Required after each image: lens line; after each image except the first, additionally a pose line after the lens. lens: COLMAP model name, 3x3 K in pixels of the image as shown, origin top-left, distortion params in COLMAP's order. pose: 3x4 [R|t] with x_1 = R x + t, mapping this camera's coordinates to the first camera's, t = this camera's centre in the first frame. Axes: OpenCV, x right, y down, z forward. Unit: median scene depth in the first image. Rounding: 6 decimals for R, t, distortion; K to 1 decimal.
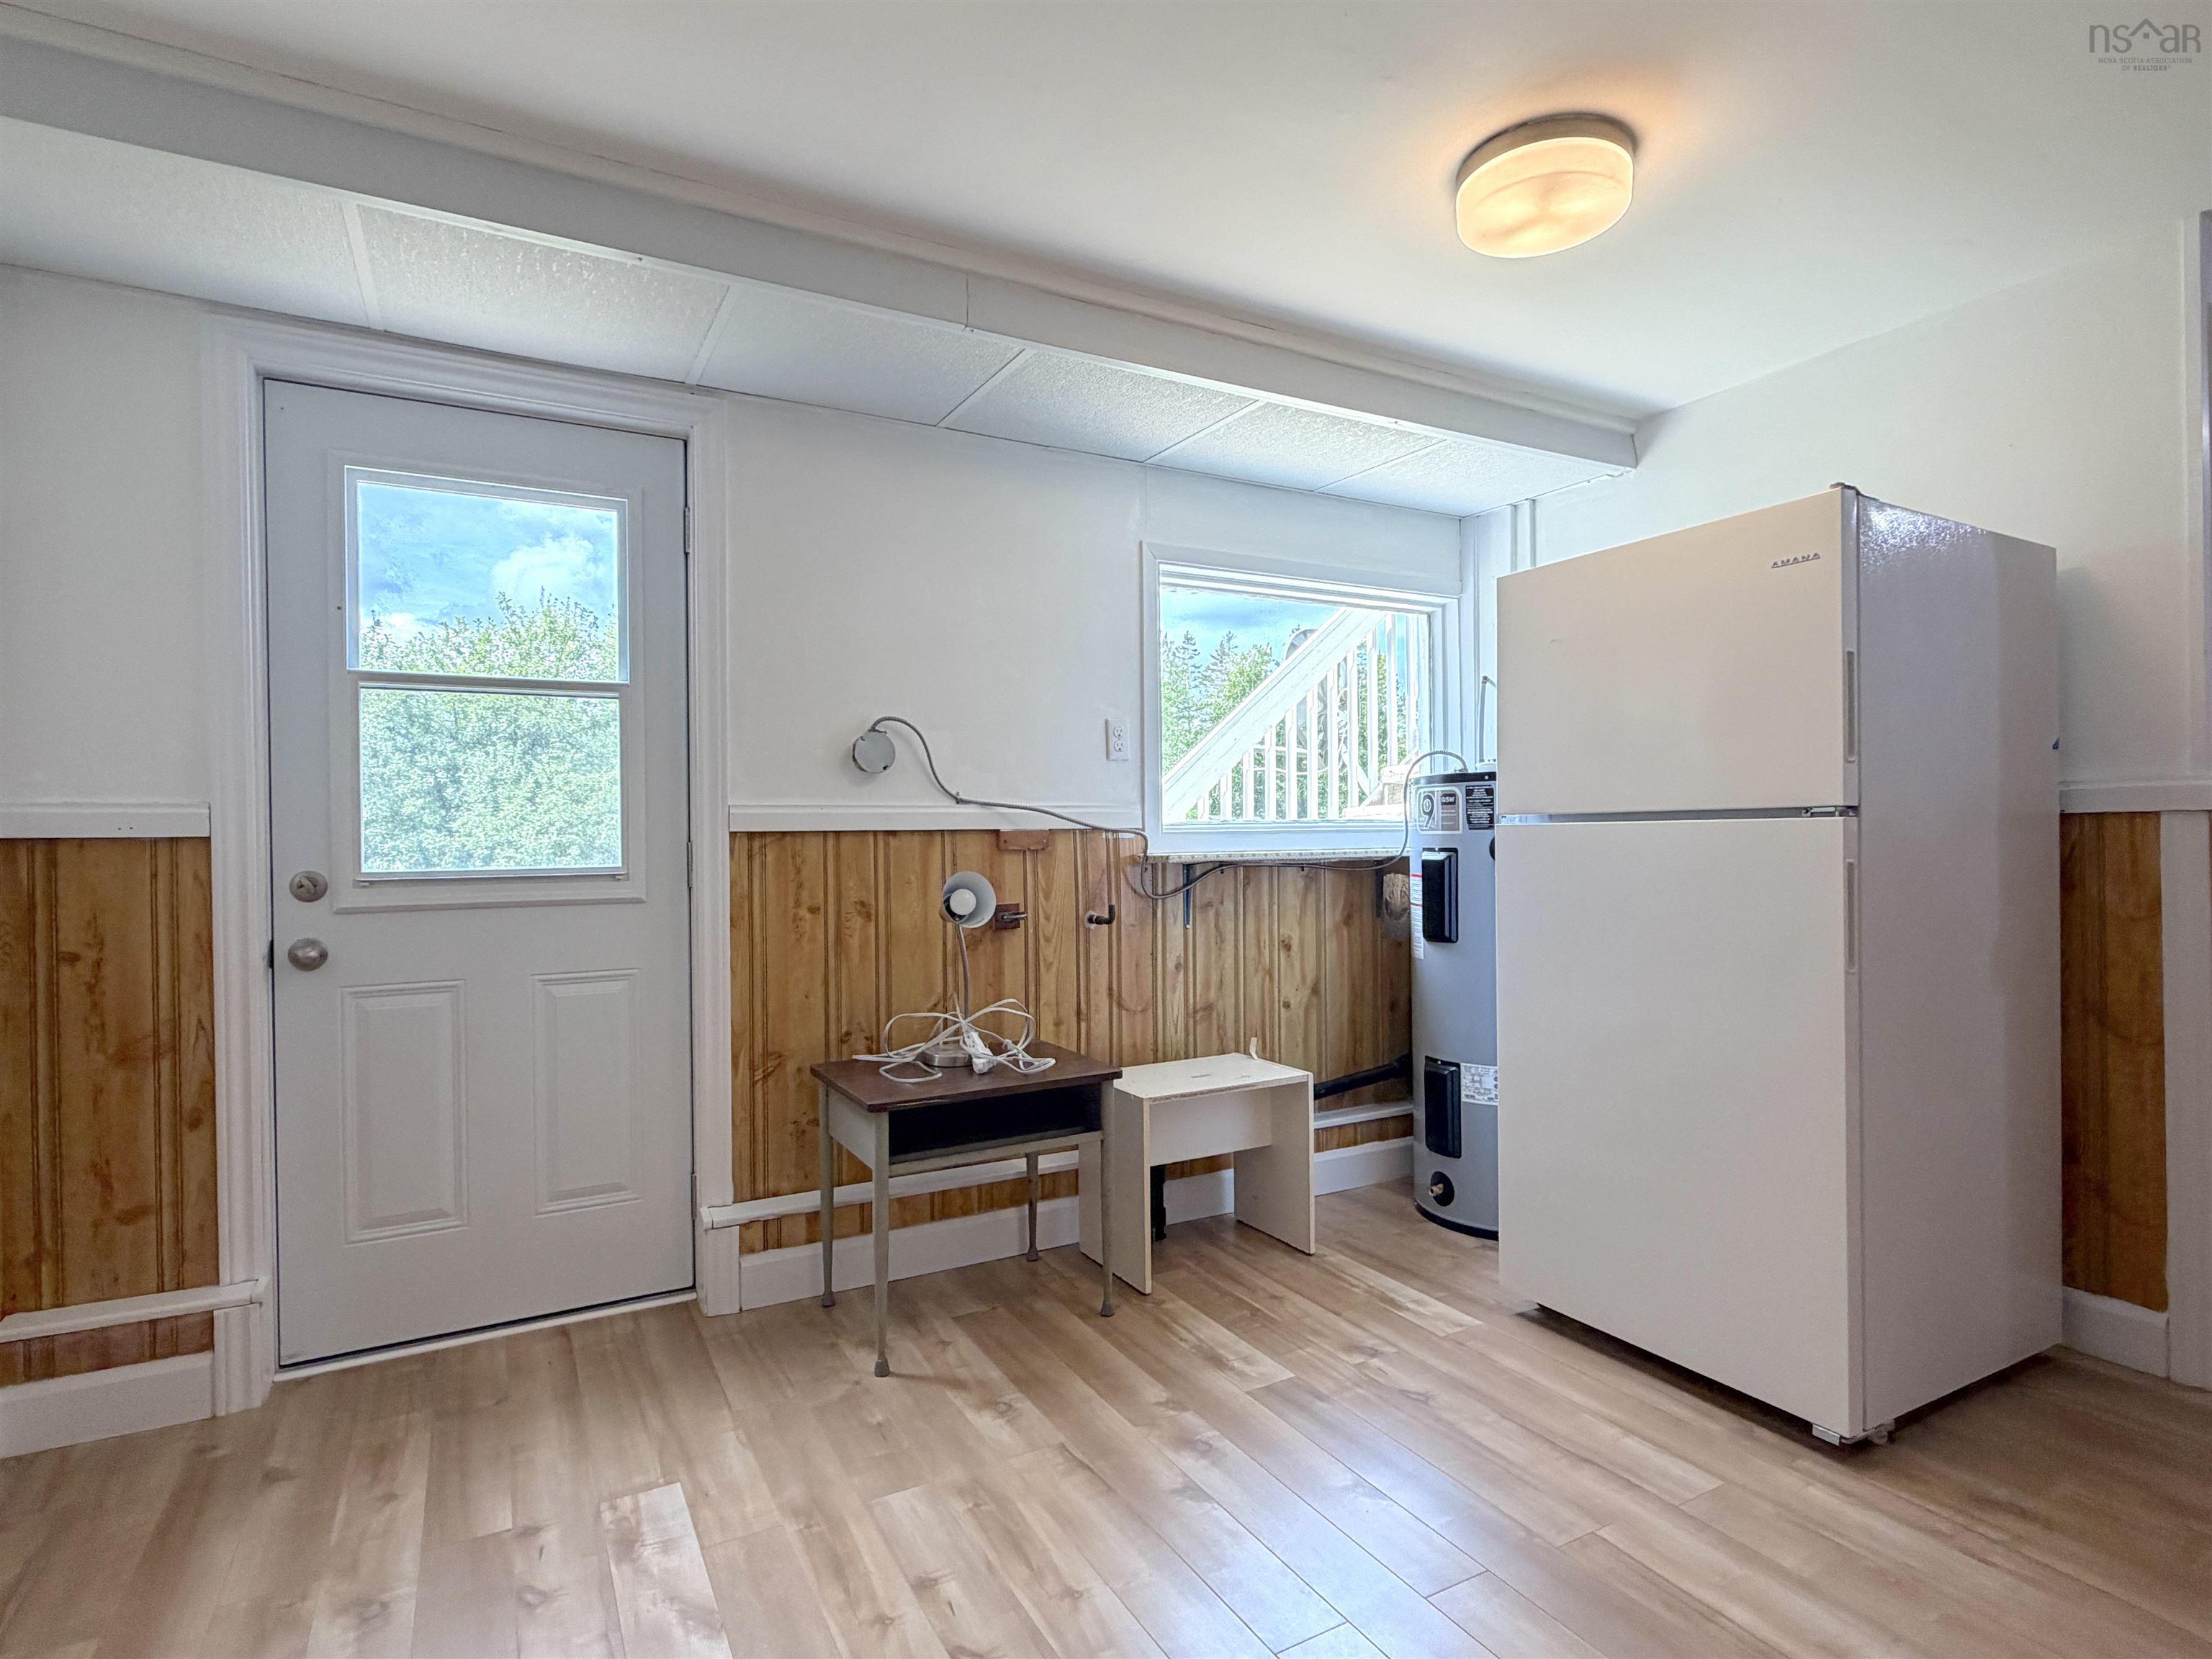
lens RADIAL K [[1116.6, 0, 1106.0], [0, 1116.6, 829.5], [0, 0, 1]] dist [0.000626, -0.000272]
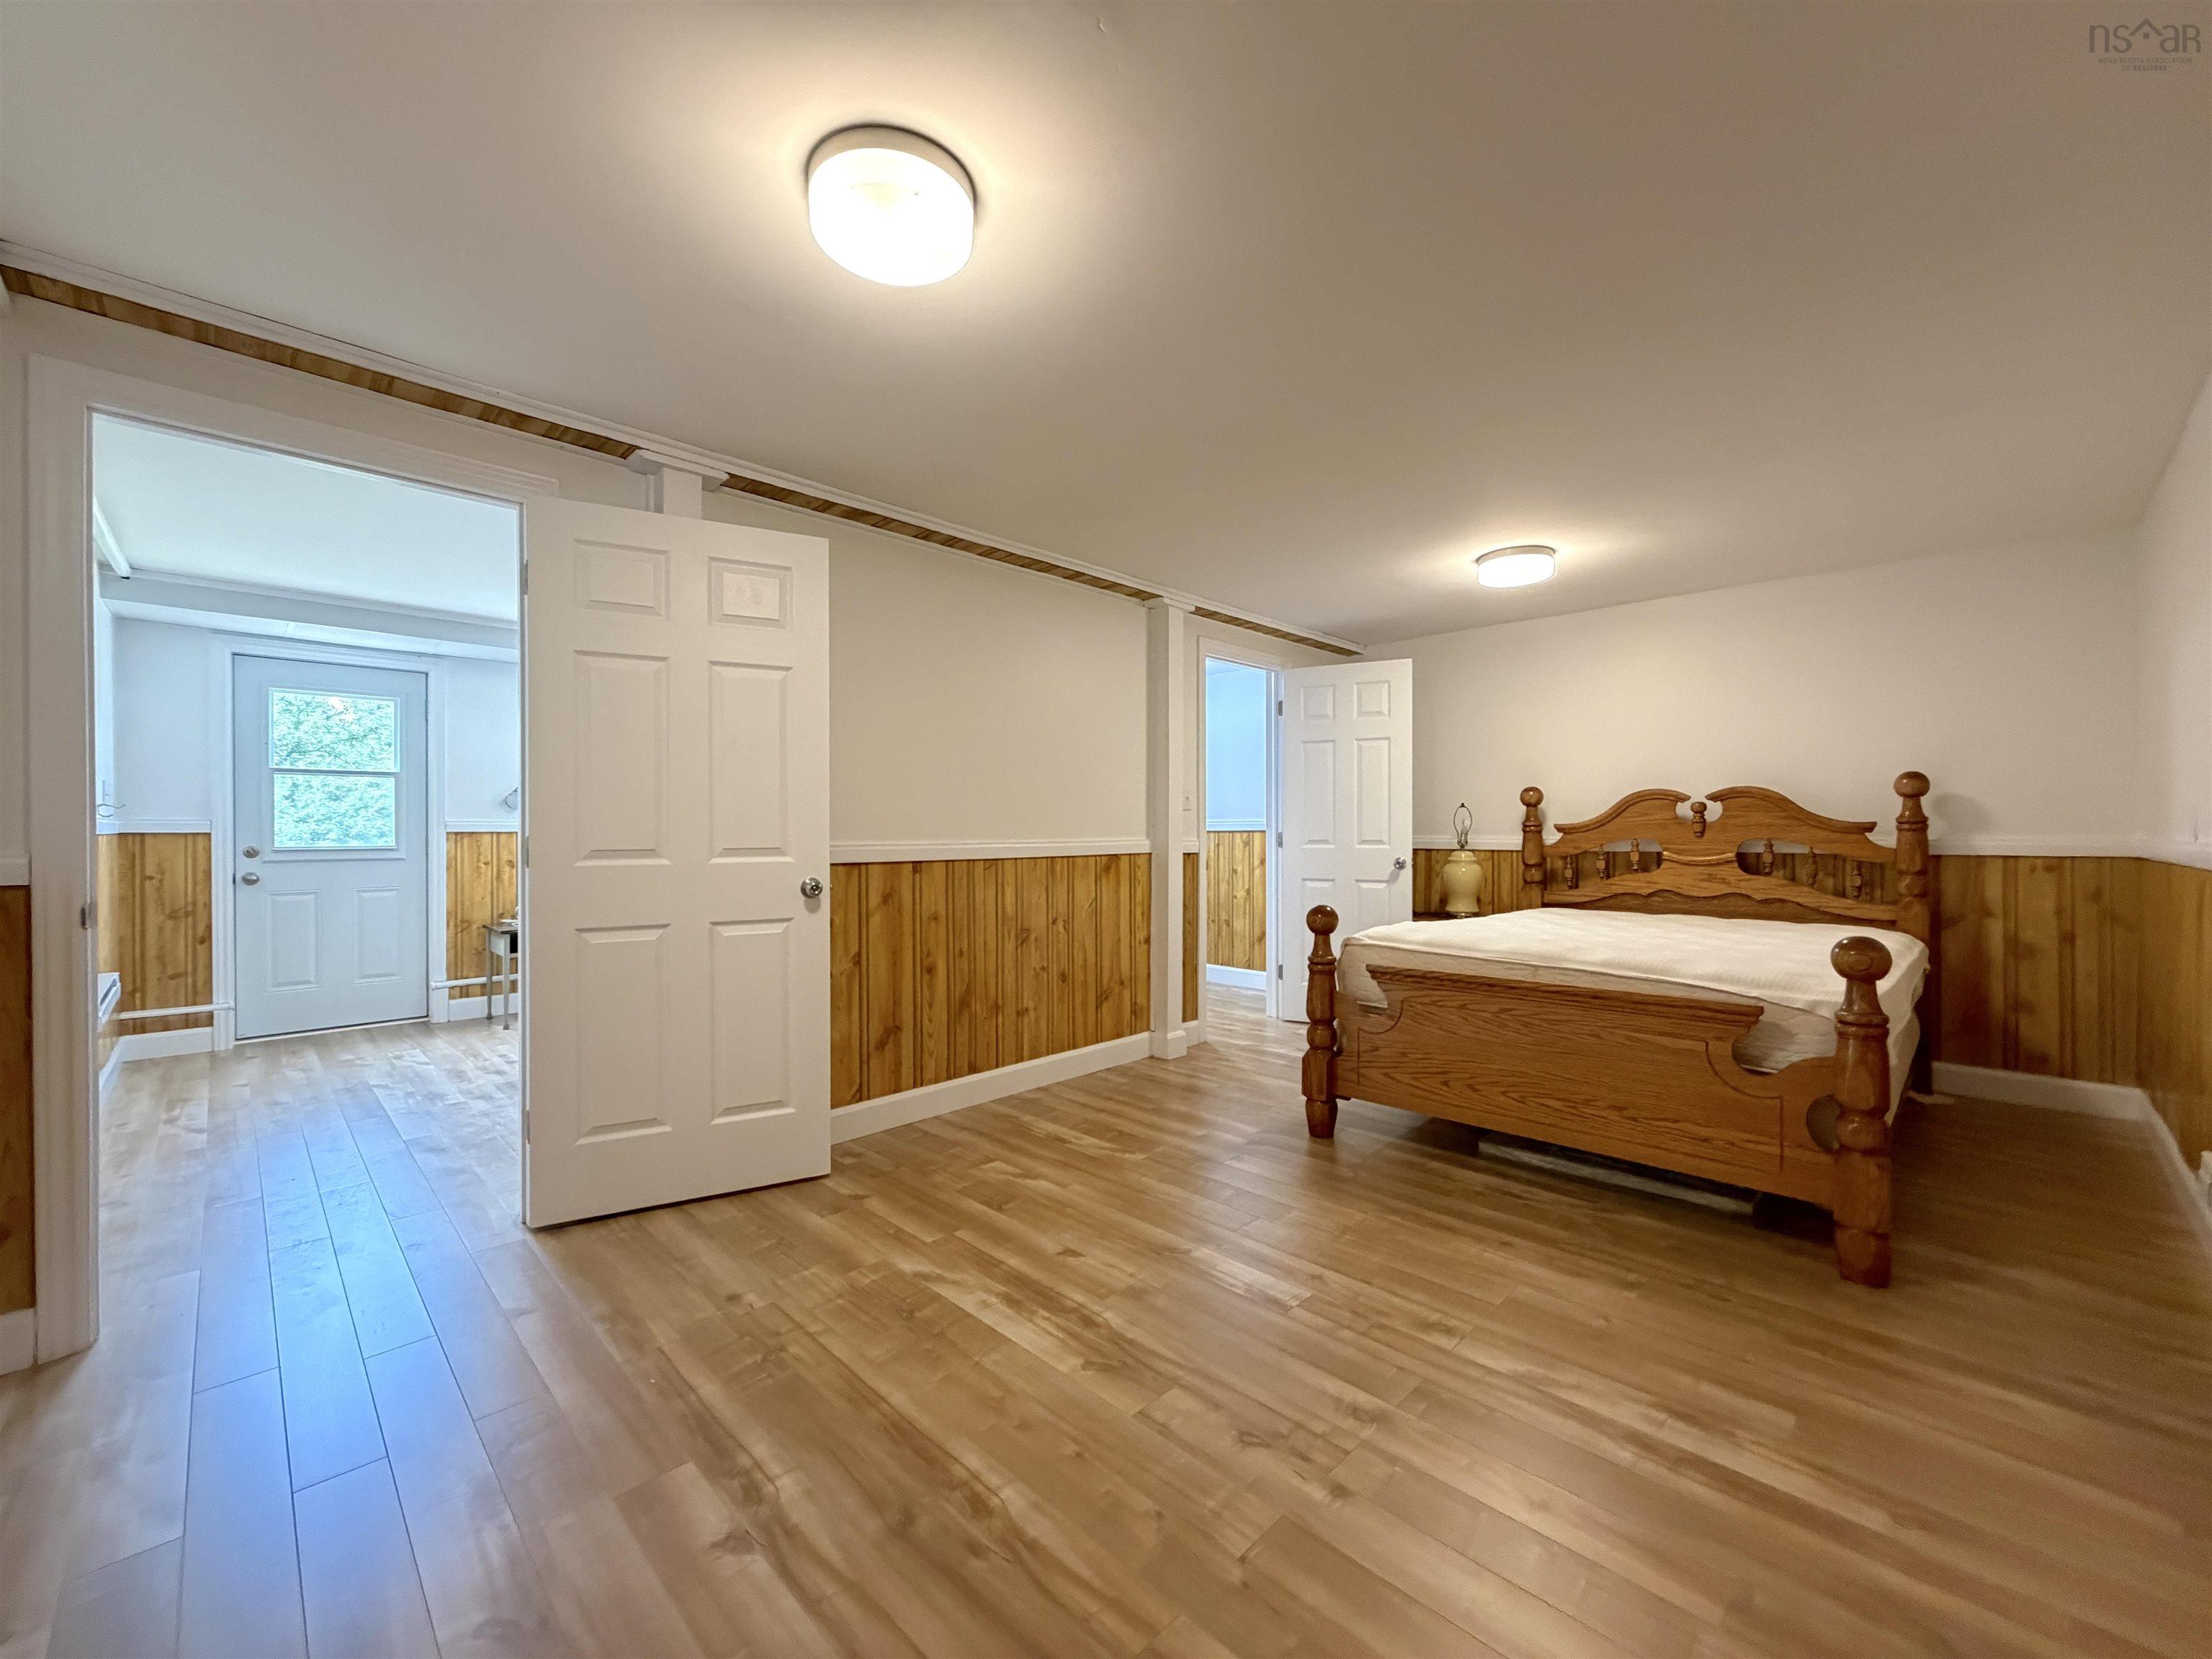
lens RADIAL K [[881.8, 0, 1106.0], [0, 881.8, 829.5], [0, 0, 1]] dist [-0.000514, -0.000313]
pose [[0.958225, 0.013261, 0.285707, 0.591478], [-0.014482, 0.999893, 0.002159, -0.033808], [-0.285647, -0.006206, 0.958315, -1.511069]]
